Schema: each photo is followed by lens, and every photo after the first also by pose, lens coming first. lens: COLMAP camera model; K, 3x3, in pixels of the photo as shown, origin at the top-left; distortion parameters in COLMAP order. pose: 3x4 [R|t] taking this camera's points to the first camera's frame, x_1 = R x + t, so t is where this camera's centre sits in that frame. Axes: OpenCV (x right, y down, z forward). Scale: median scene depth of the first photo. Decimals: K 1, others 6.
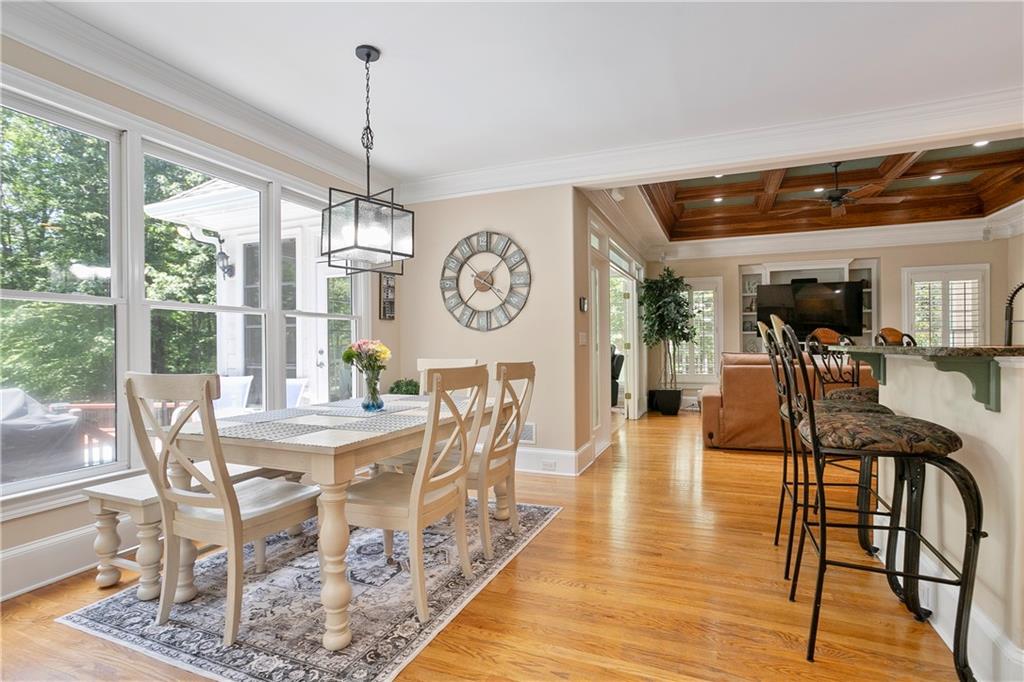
lens RADIAL K [[500.9, 0, 516.5], [0, 500.9, 343.9], [0, 0, 1]] dist [-0.039634, 0.015695]
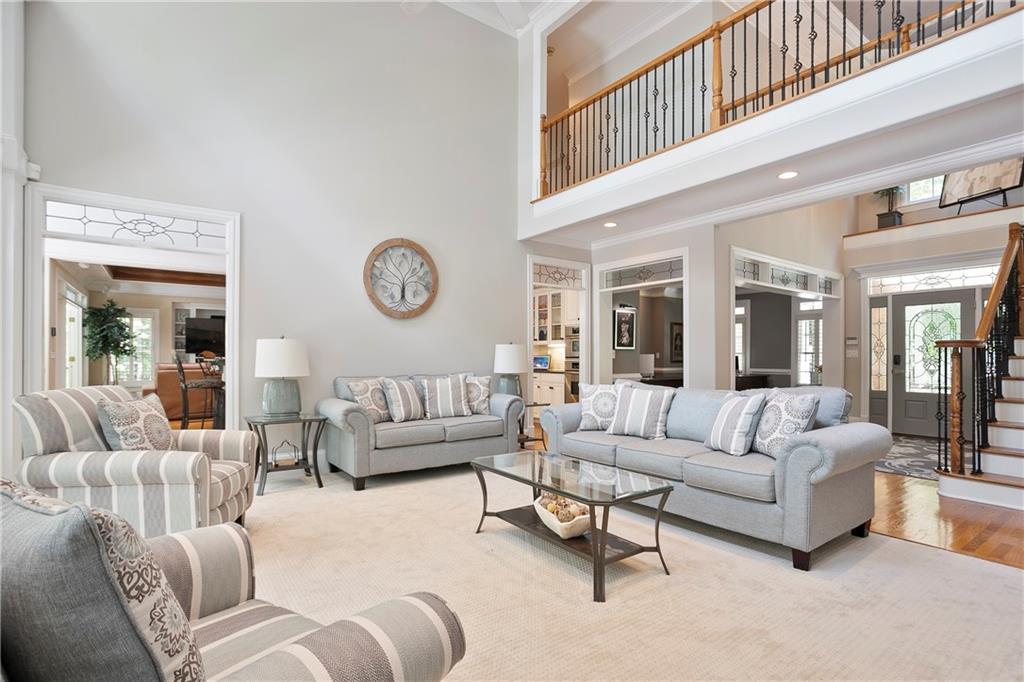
lens RADIAL K [[500.9, 0, 532.7], [0, 500.9, 357.1], [0, 0, 1]] dist [-0.039634, 0.015695]
pose [[0.504766, 0.007253, 0.863226, -0.248745], [-0.005711, 0.999971, -0.005063, -0.001230], [-0.863237, -0.002374, 0.504793, -0.606291]]
